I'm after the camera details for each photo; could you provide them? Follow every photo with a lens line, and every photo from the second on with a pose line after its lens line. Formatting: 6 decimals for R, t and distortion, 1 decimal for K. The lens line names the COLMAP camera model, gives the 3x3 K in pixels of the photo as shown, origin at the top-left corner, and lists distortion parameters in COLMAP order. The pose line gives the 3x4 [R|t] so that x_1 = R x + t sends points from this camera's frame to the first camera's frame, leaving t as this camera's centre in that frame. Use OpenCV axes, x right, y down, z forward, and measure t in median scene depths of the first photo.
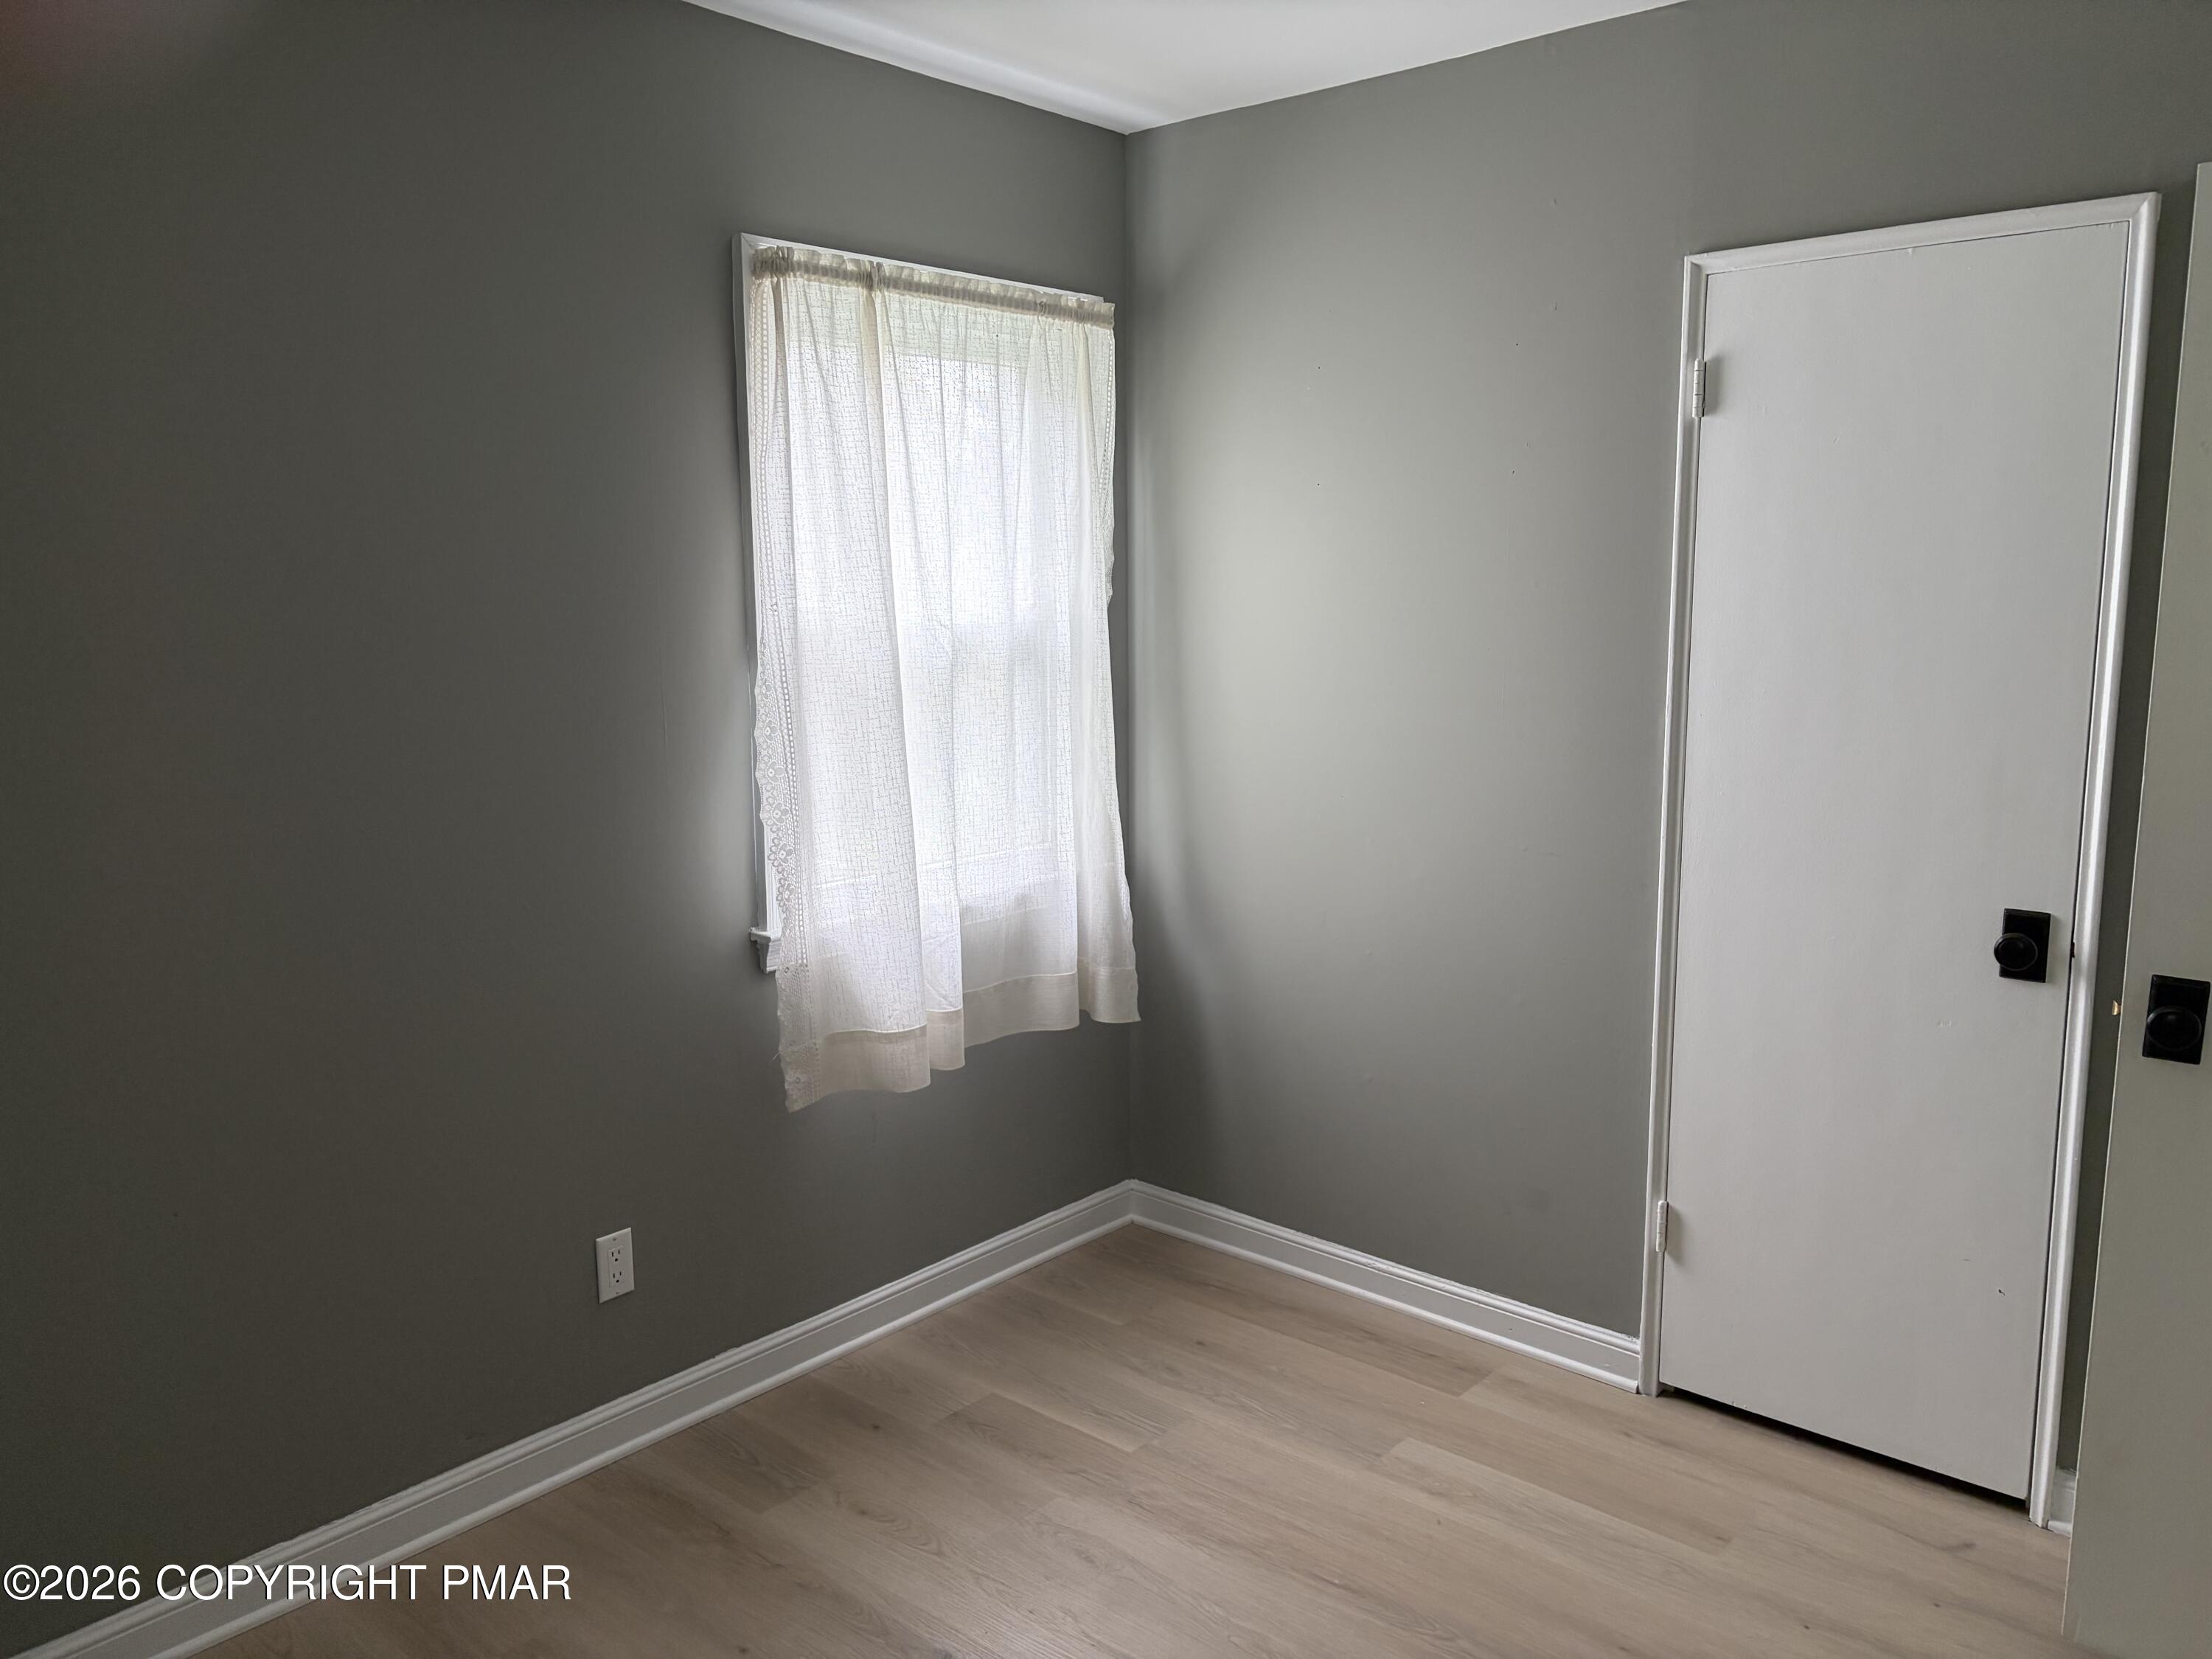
lens RADIAL K [[1670.4, 0, 1099.5], [0, 1670.4, 828.2], [0, 0, 1]] dist [0.049419, -0.042727]
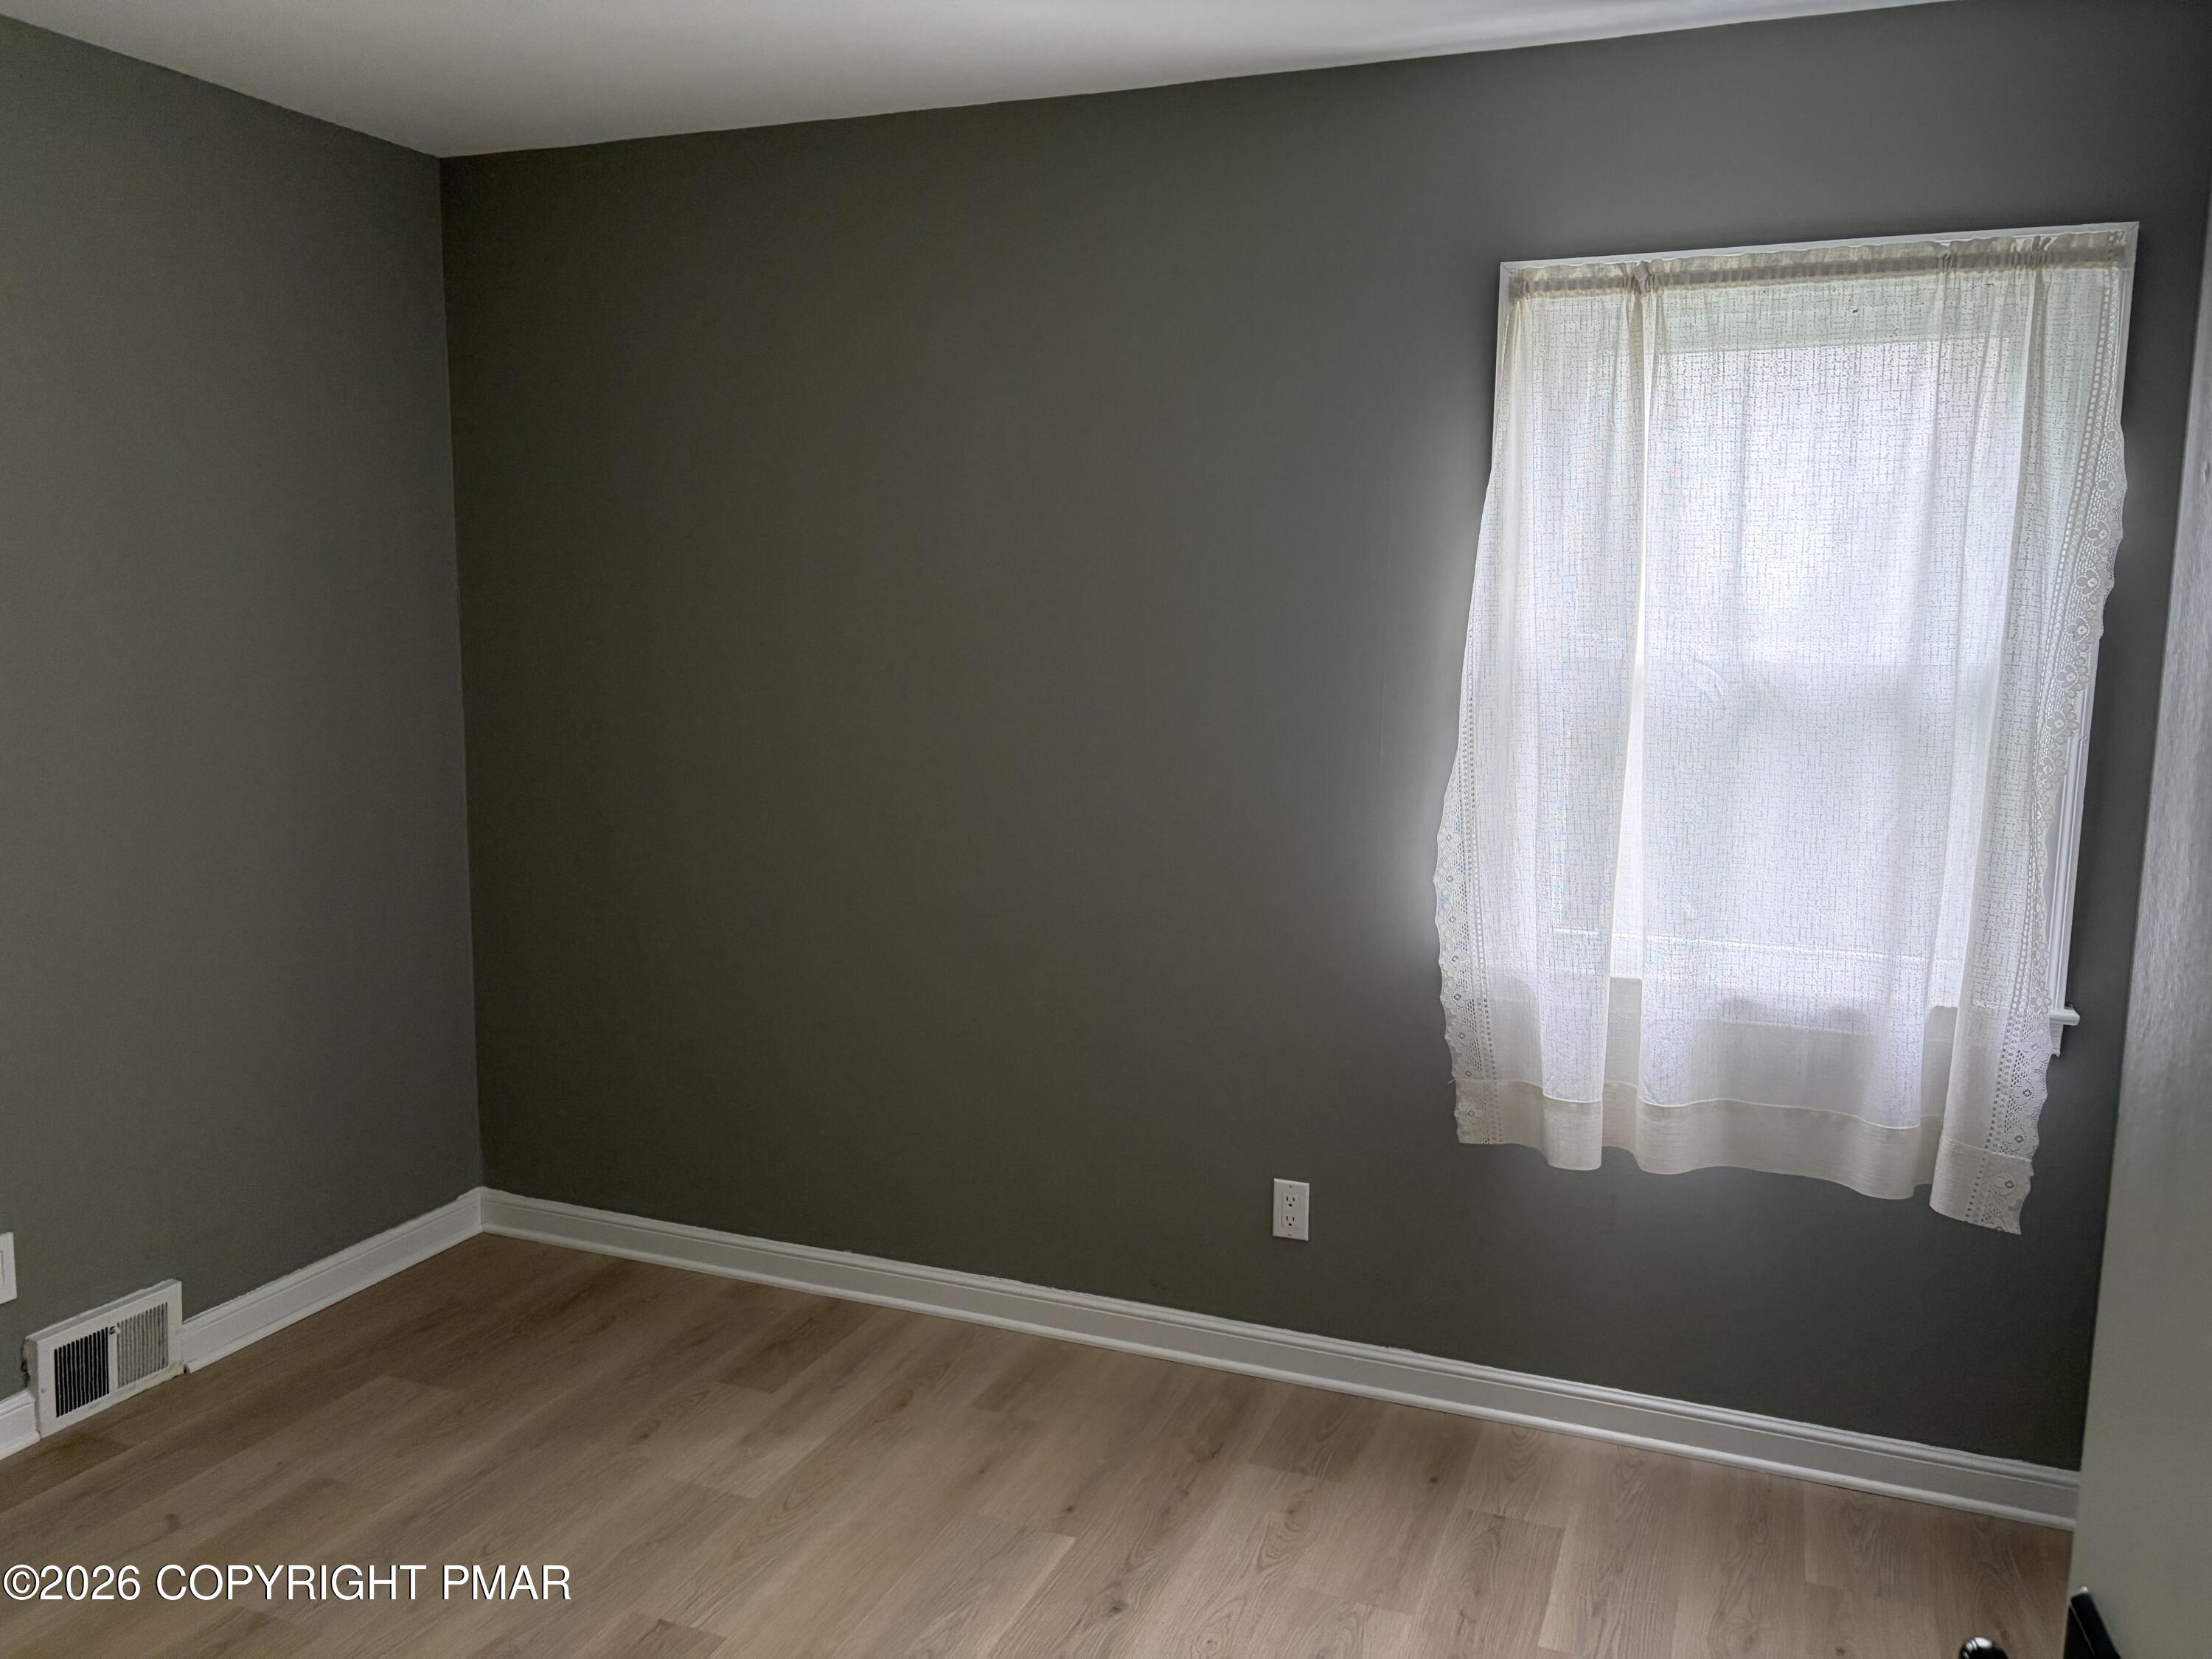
lens RADIAL K [[1670.4, 0, 1100.9], [0, 1670.4, 827.8], [0, 0, 1]] dist [0.049419, -0.042727]
pose [[0.340719, 0.138394, -0.929924, 0.641195], [-0.156780, 0.983621, 0.088942, -0.068531], [0.927001, 0.115489, 0.356835, 0.426643]]
